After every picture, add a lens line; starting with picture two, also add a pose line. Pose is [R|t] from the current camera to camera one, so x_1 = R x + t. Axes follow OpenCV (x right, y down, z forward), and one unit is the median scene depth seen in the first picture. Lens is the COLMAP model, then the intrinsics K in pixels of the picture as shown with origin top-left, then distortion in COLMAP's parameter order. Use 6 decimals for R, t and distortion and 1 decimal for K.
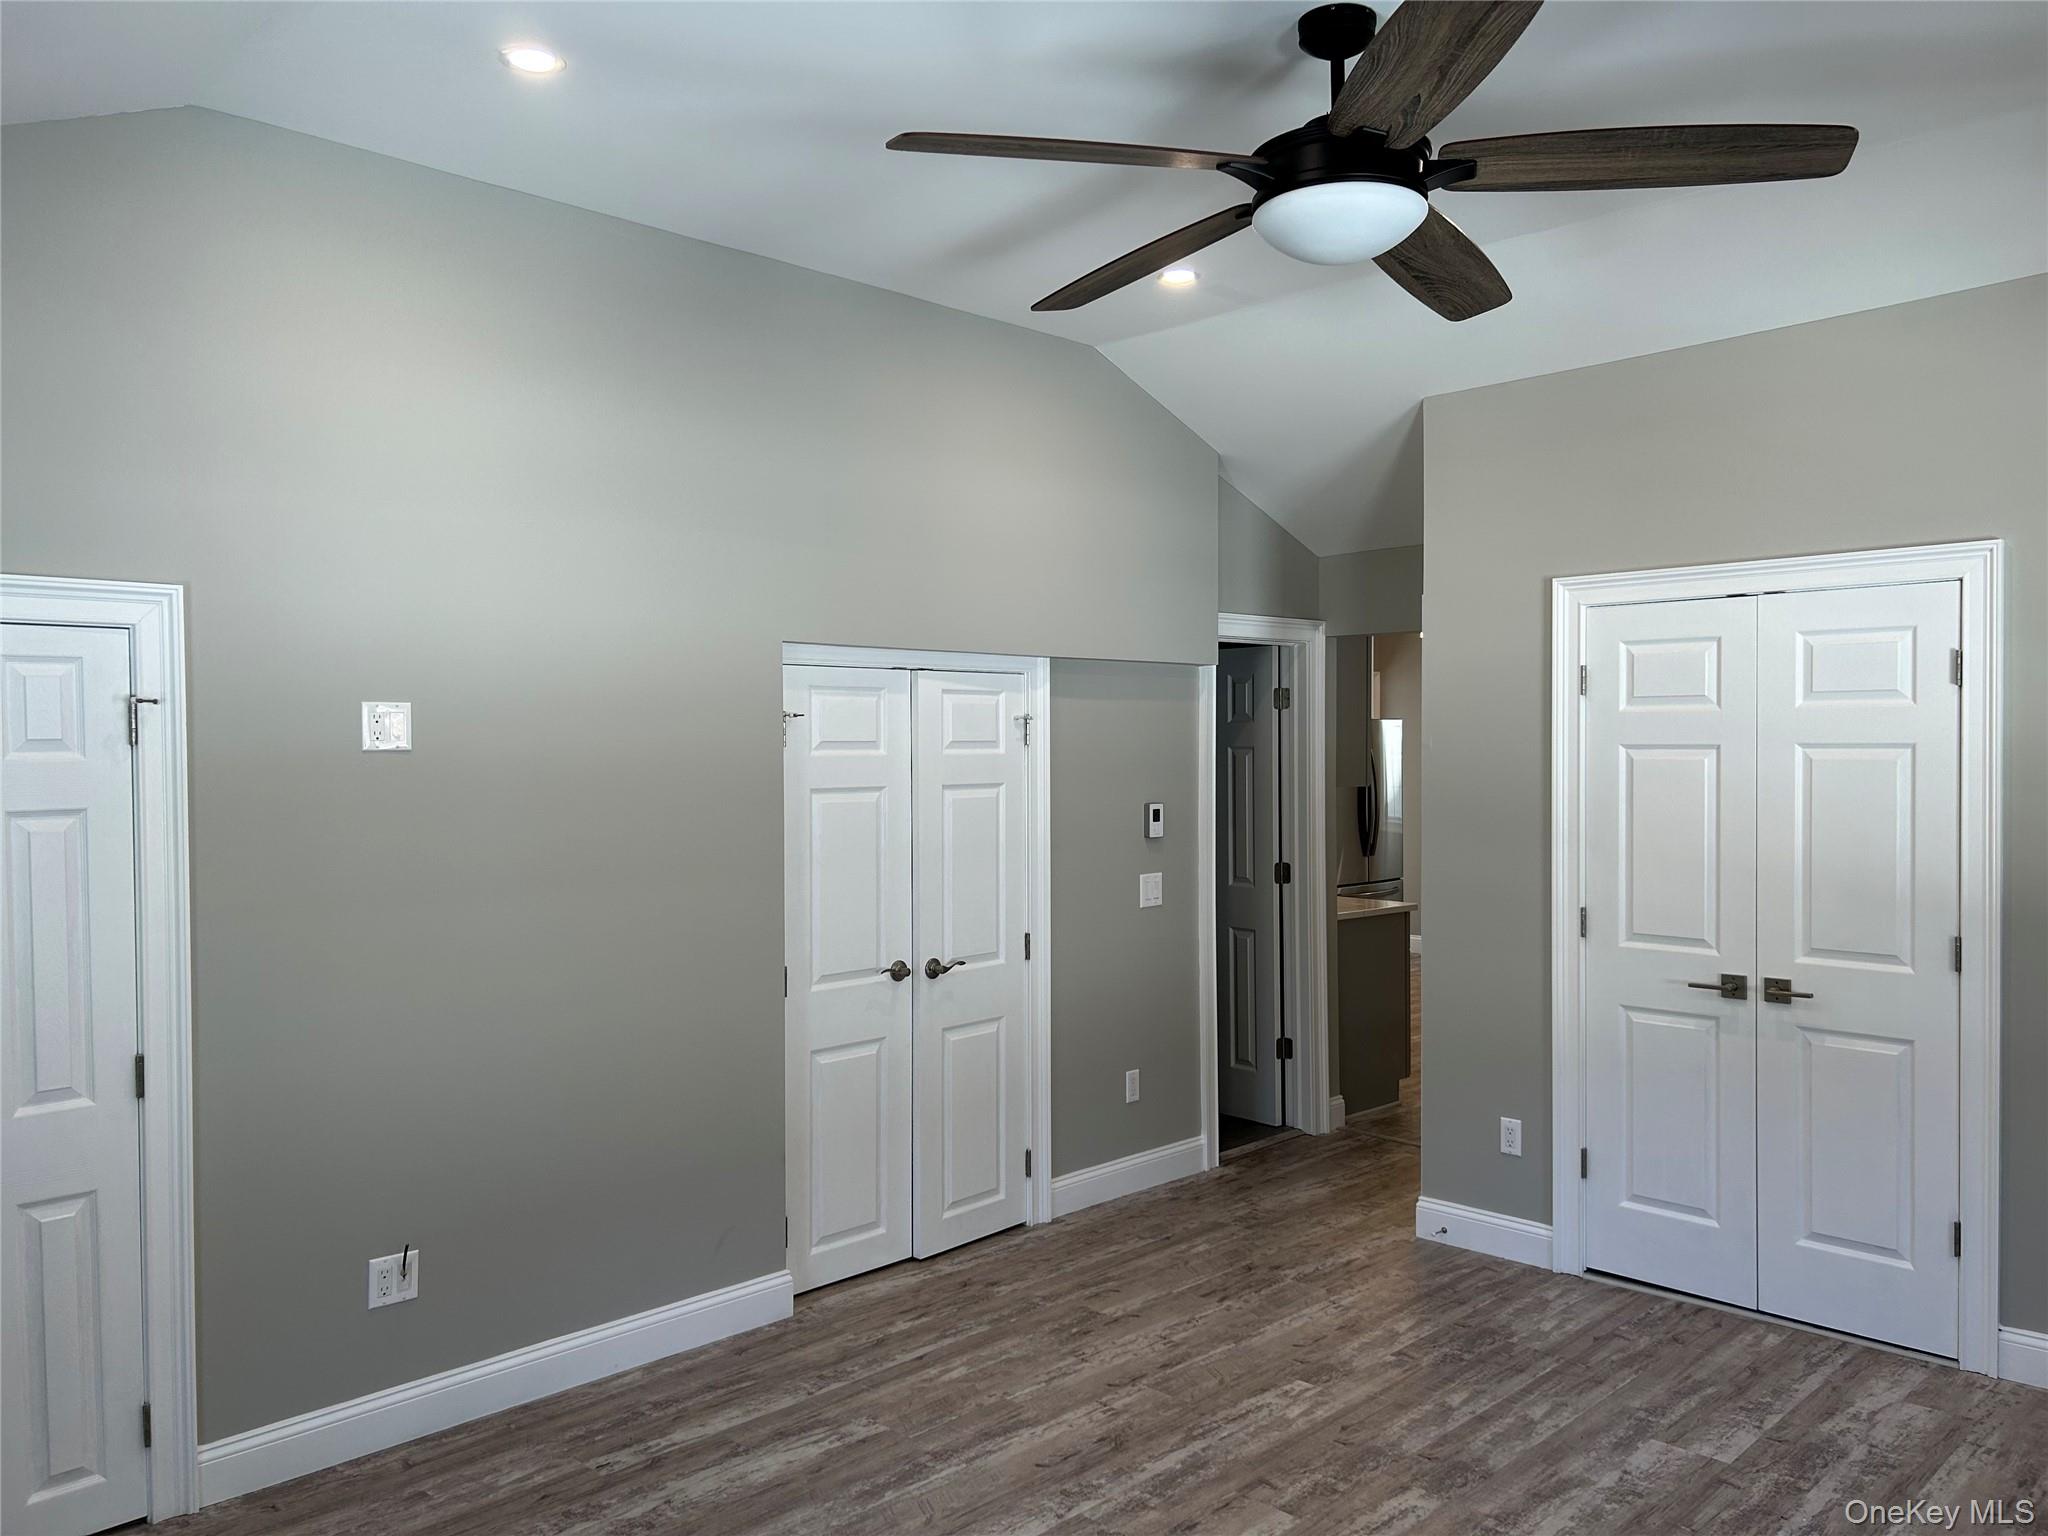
lens RADIAL K [[1554.3, 0, 1024.0], [0, 1554.3, 768.0], [0, 0, 1]] dist [0.067768, -0.085741]
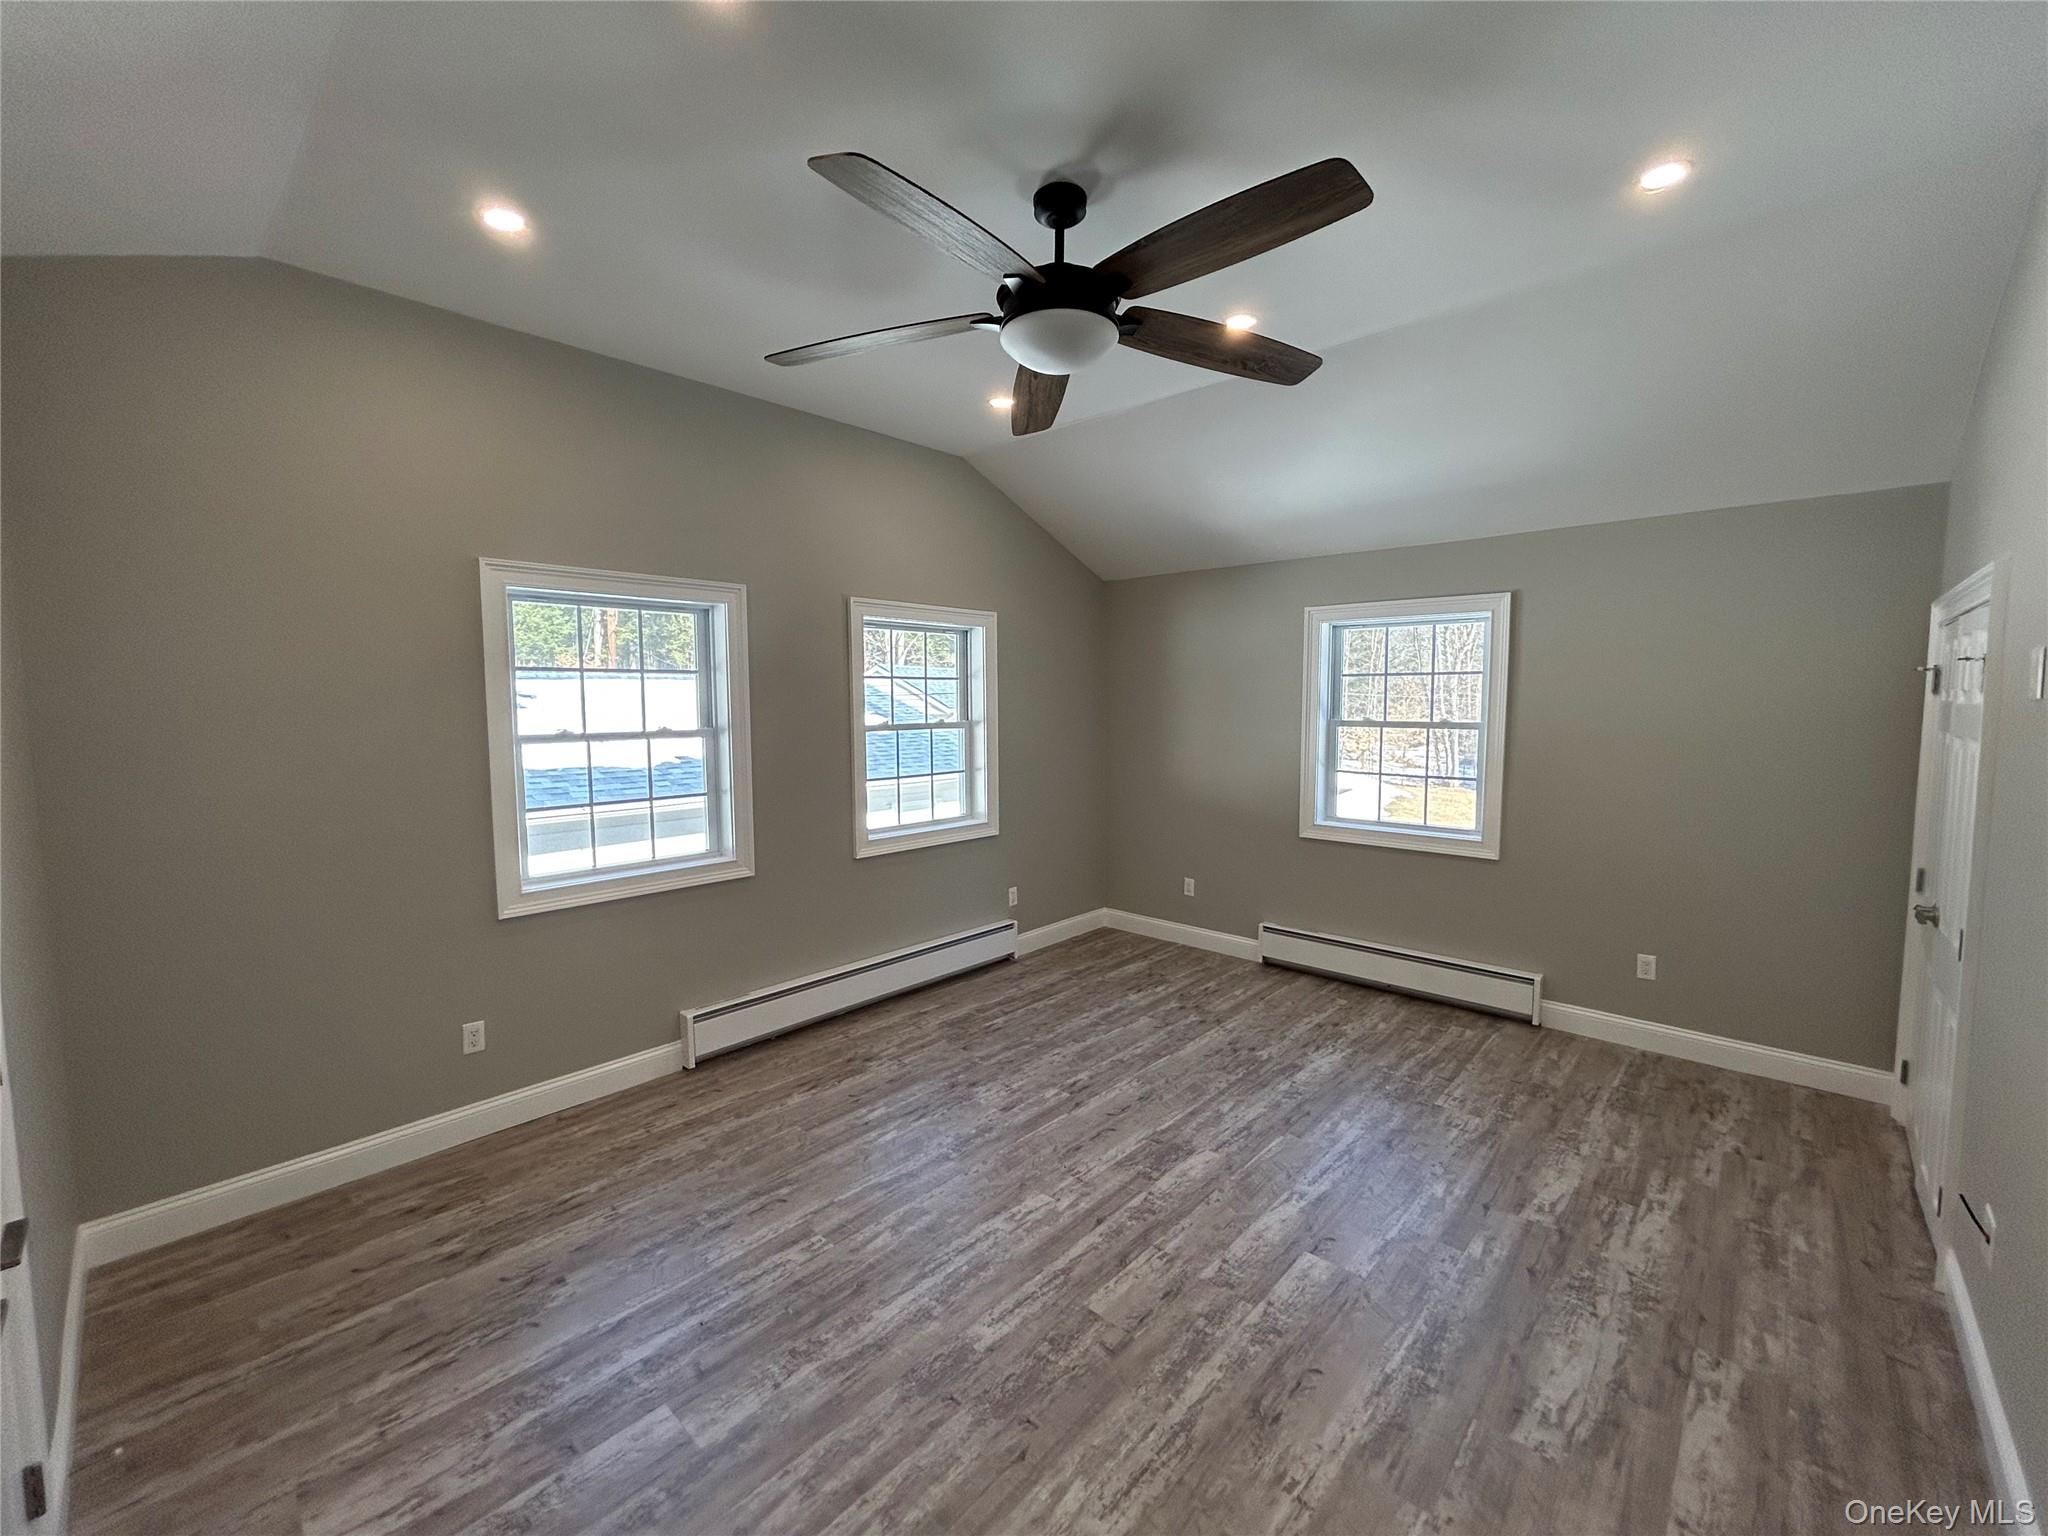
lens RADIAL K [[835.6, 0, 1024.0], [0, 835.6, 768.0], [0, 0, 1]] dist [-0.002498, 0.000511]
pose [[-0.999139, 0.016085, -0.038238, 0.225848], [0.012313, 0.995217, 0.096912, -0.026187], [0.039614, 0.096358, -0.994558, 1.515468]]
